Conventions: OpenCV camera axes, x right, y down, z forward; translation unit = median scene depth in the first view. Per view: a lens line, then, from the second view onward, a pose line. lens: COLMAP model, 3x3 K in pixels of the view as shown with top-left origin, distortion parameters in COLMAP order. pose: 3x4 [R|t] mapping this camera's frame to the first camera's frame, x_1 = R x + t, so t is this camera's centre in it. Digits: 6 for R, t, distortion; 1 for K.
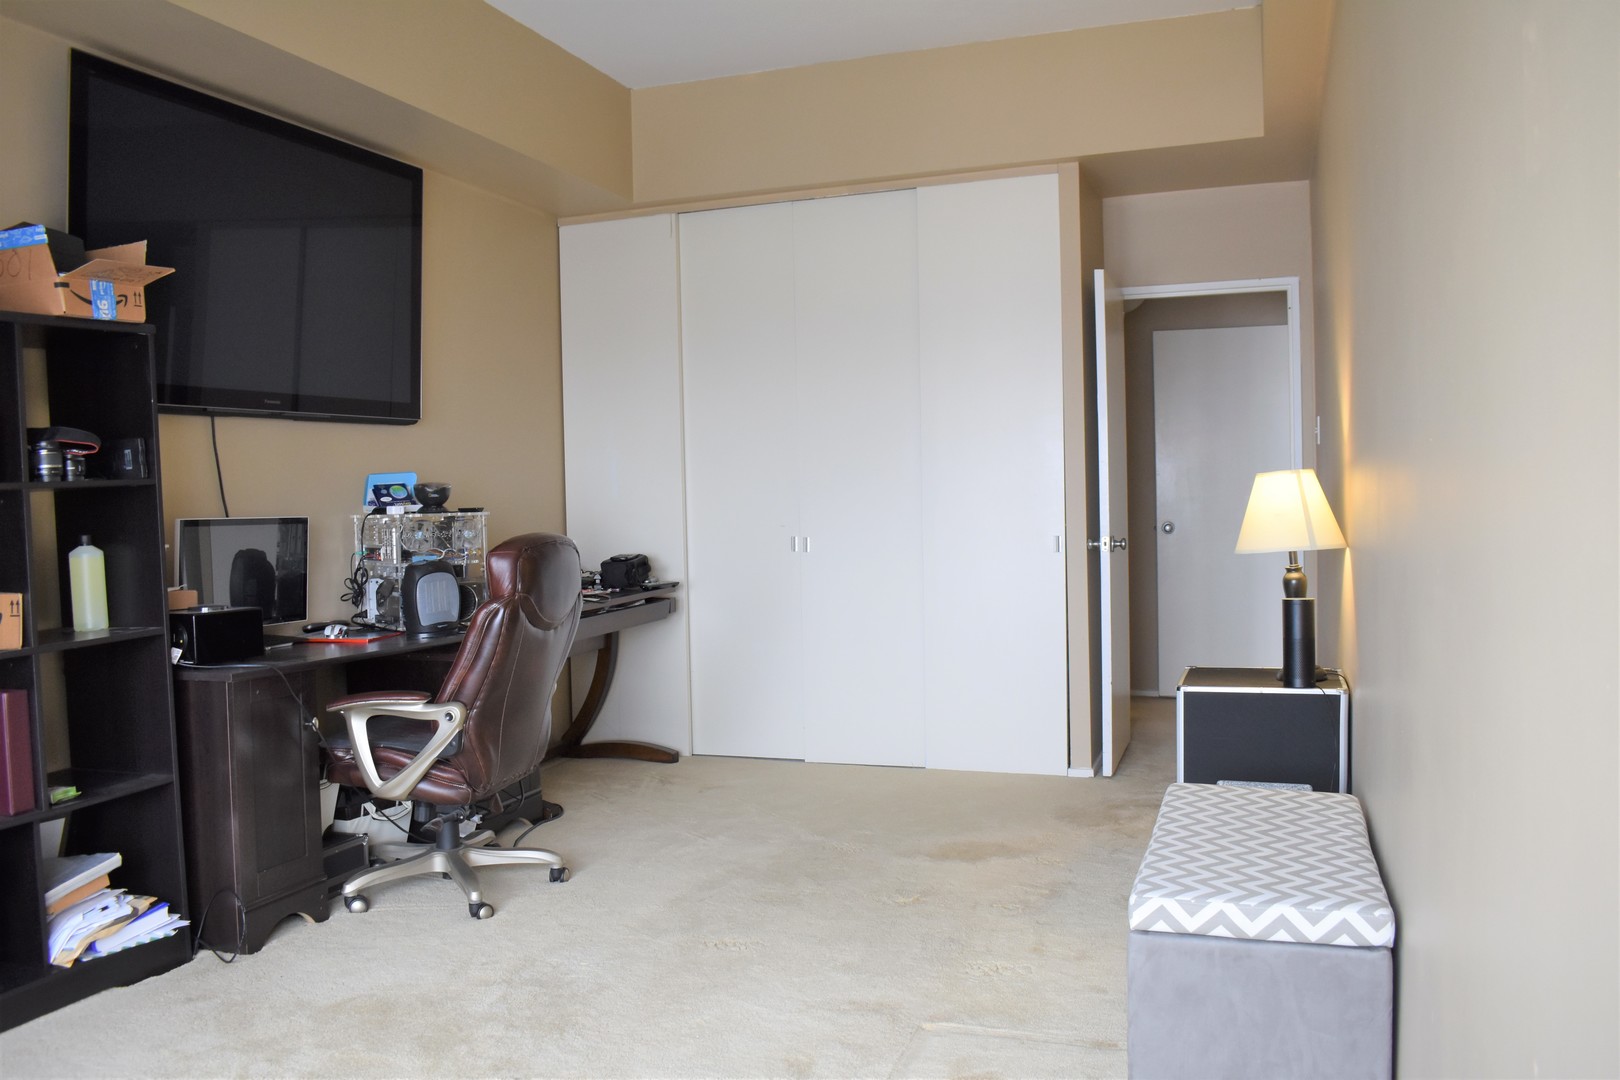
lens RADIAL K [[1290.8, 0, 804.1], [0, 1290.8, 543.6], [0, 0, 1]] dist [-0.088623, 0.015540]
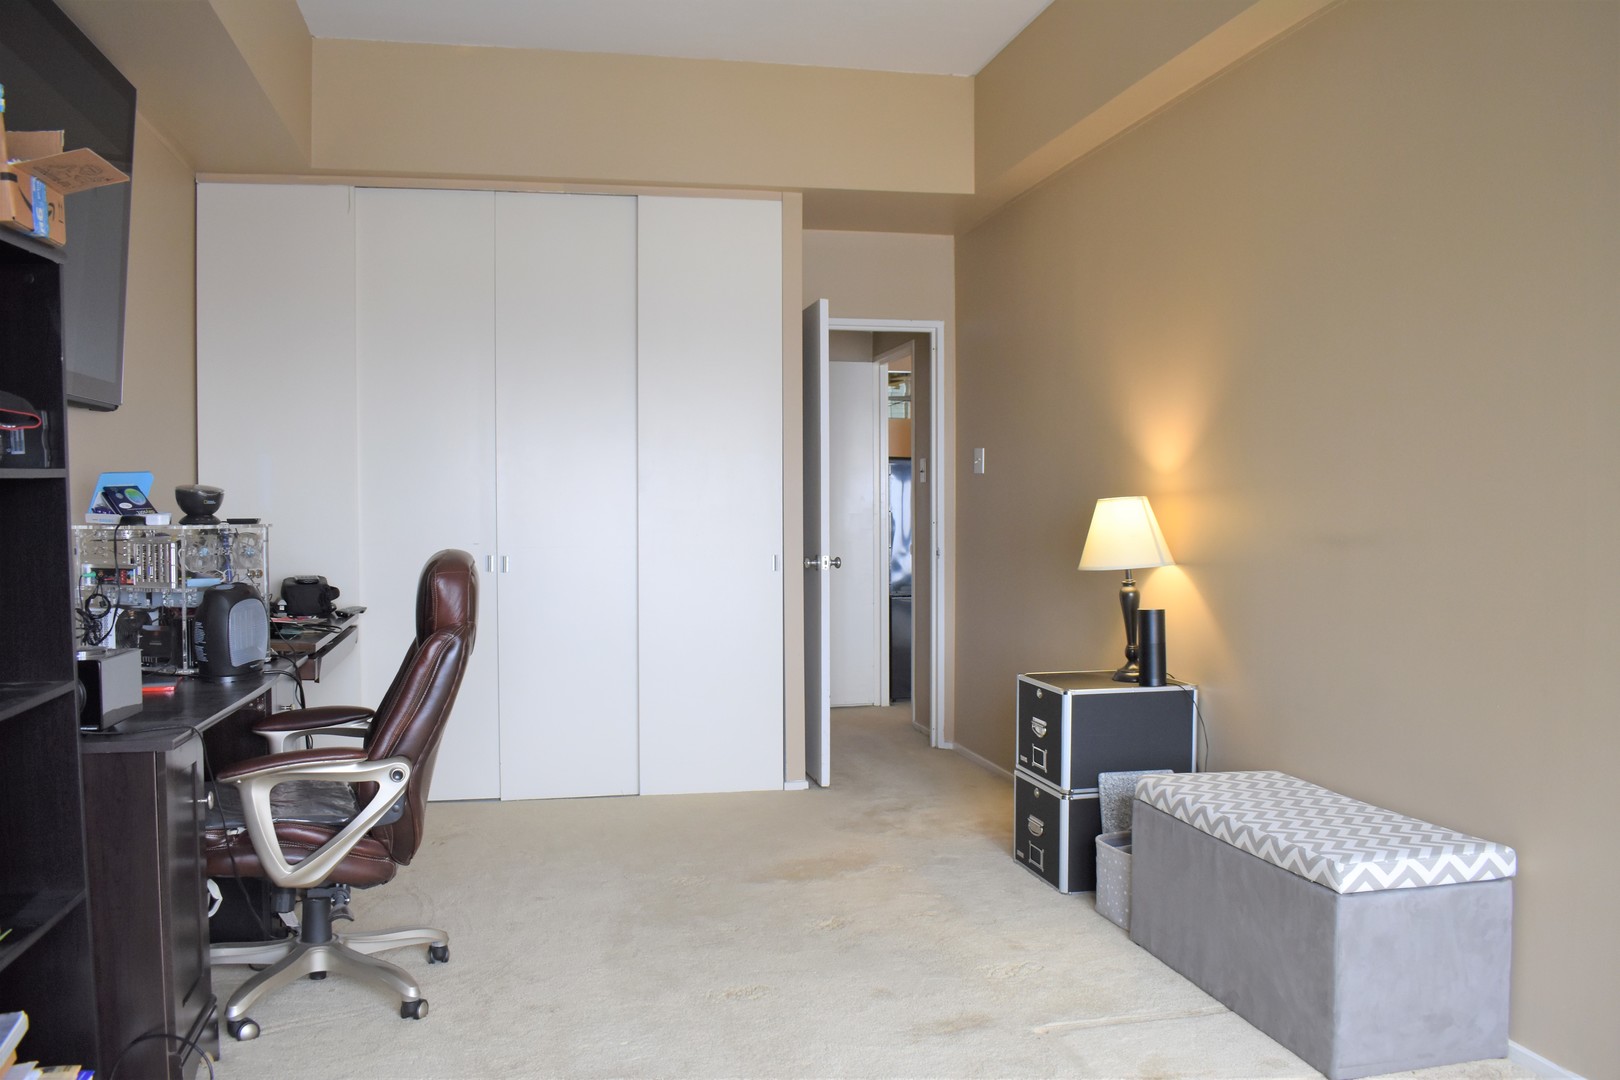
lens RADIAL K [[1290.8, 0, 804.1], [0, 1290.8, 543.6], [0, 0, 1]] dist [-0.088623, 0.015540]
pose [[0.853391, 0.006077, 0.521236, -0.440484], [0.002519, 0.999872, -0.015781, 0.001640], [-0.521266, 0.014781, 0.853266, 0.159506]]
